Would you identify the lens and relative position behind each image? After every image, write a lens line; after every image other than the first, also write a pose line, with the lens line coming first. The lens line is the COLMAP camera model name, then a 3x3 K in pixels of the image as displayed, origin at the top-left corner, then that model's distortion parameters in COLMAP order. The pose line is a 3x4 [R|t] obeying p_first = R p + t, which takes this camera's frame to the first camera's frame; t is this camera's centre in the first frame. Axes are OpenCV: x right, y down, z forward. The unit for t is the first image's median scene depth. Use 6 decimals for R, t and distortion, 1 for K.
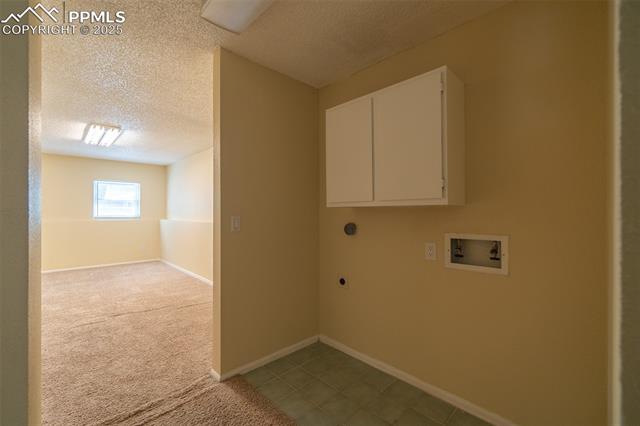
lens RADIAL K [[278.0, 0, 318.0], [0, 278.0, 211.8], [0, 0, 1]] dist [-0.004952, 0.000403]
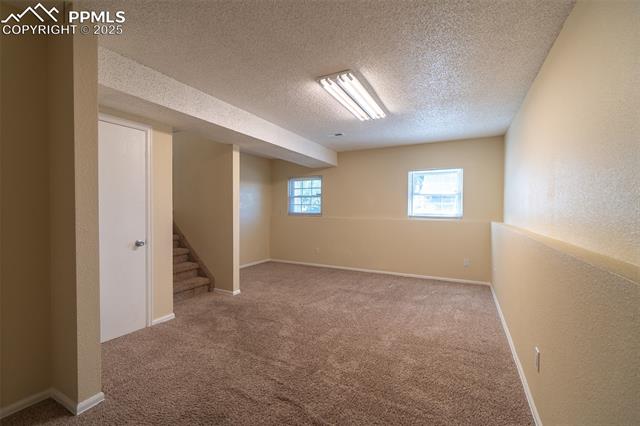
lens RADIAL K [[278.0, 0, 316.7], [0, 278.0, 213.0], [0, 0, 1]] dist [-0.004952, 0.000403]
pose [[0.314667, 0.008634, -0.949163, -0.101888], [-0.005830, 0.999957, 0.007164, 0.006361], [0.949184, 0.003279, 0.314704, 0.448675]]
